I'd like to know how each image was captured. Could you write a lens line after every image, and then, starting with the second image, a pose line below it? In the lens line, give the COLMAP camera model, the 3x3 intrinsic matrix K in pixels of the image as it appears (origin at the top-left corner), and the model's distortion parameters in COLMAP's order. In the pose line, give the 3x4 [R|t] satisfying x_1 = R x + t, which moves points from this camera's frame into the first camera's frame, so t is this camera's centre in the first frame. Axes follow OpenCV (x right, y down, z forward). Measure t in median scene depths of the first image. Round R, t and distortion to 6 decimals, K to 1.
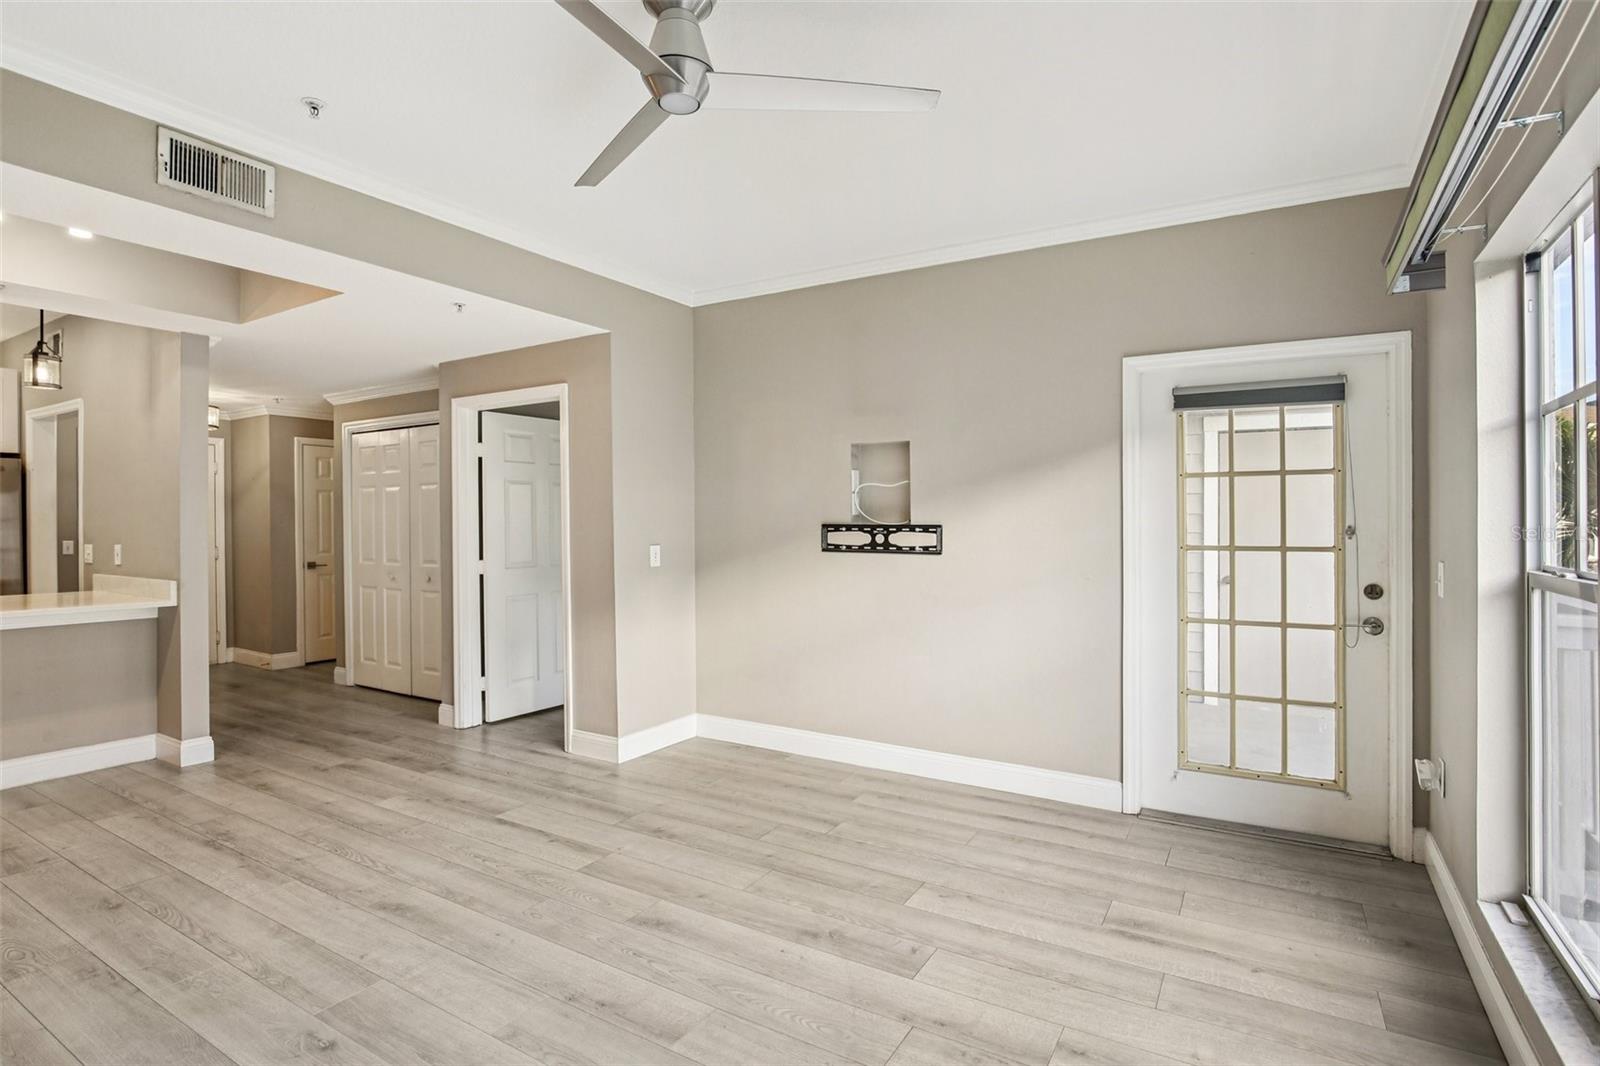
lens RADIAL K [[764.8, 0, 835.2], [0, 764.8, 535.1], [0, 0, 1]] dist [-0.030921, 0.004023]
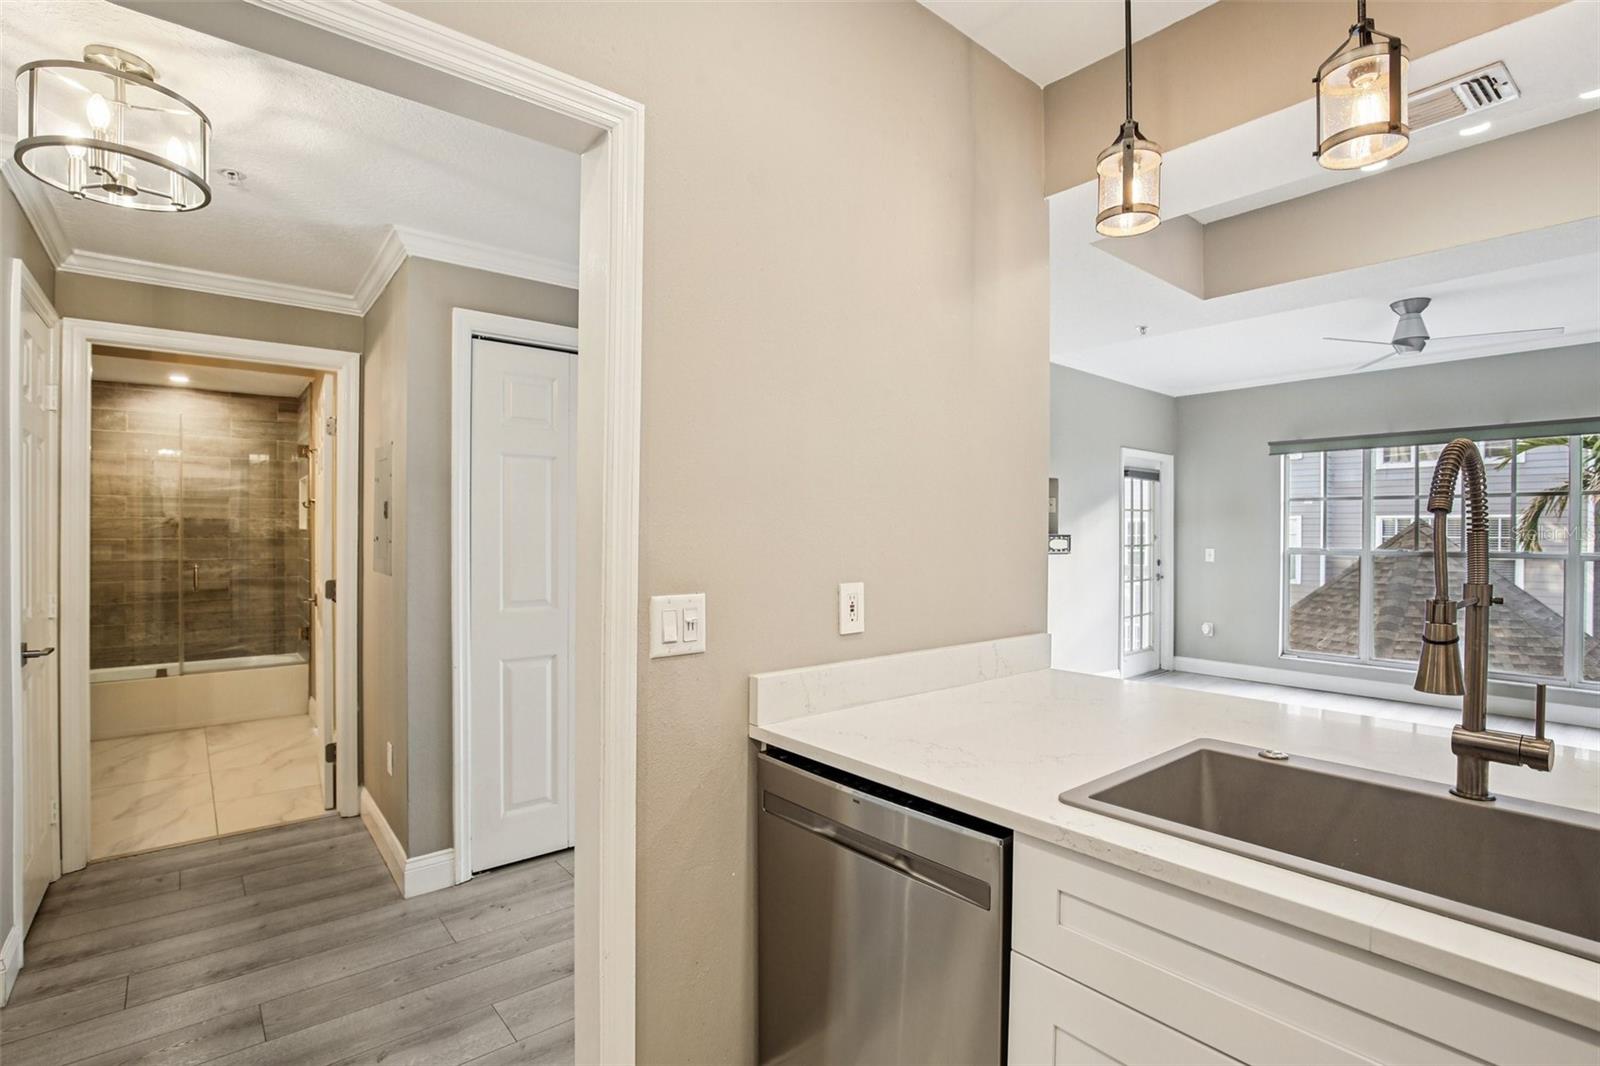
lens RADIAL K [[764.8, 0, 777.2], [0, 764.8, 539.0], [0, 0, 1]] dist [-0.030921, 0.004023]
pose [[0.362363, -0.010241, 0.931981, -1.594433], [0.009609, 0.999928, 0.007252, -0.022560], [-0.931988, 0.006327, 0.362435, 1.034347]]
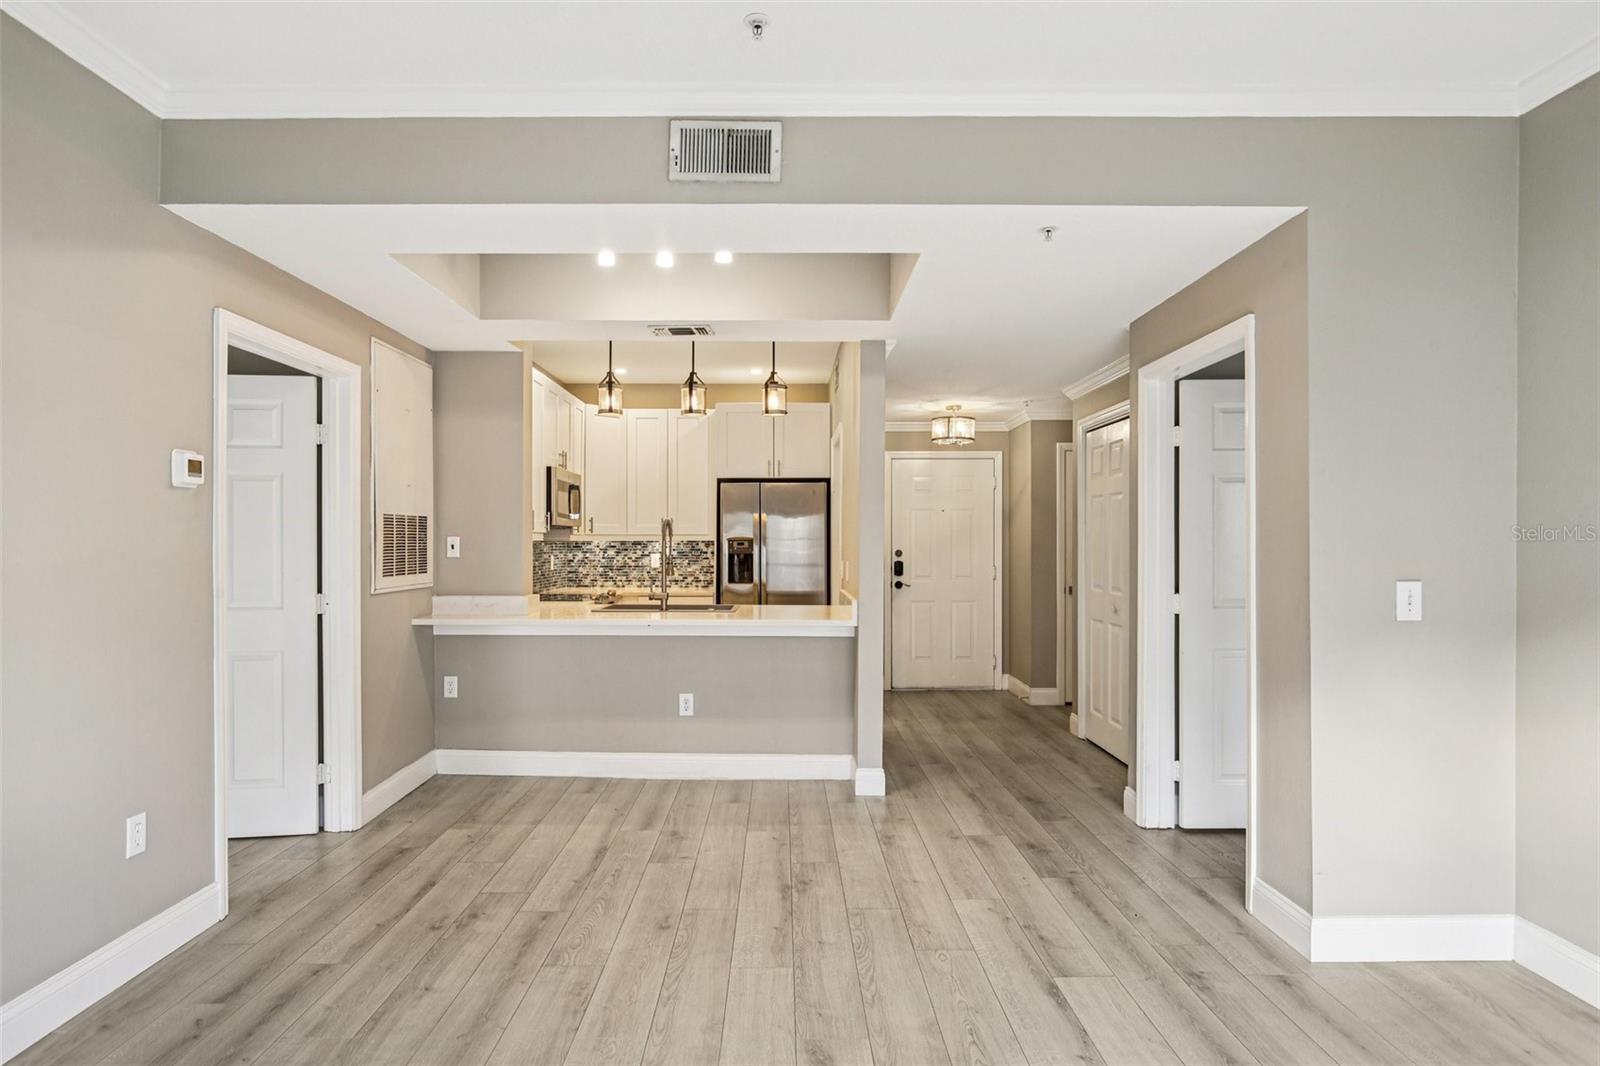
lens RADIAL K [[932.5, 0, 807.5], [0, 932.5, 544.9], [0, 0, 1]] dist [-0.035664, 0.005349]
pose [[0.506232, 0.002111, -0.862394, 0.126662], [-0.014571, 0.999875, -0.006106, -0.002041], [0.862274, 0.015657, 0.506200, 0.355111]]
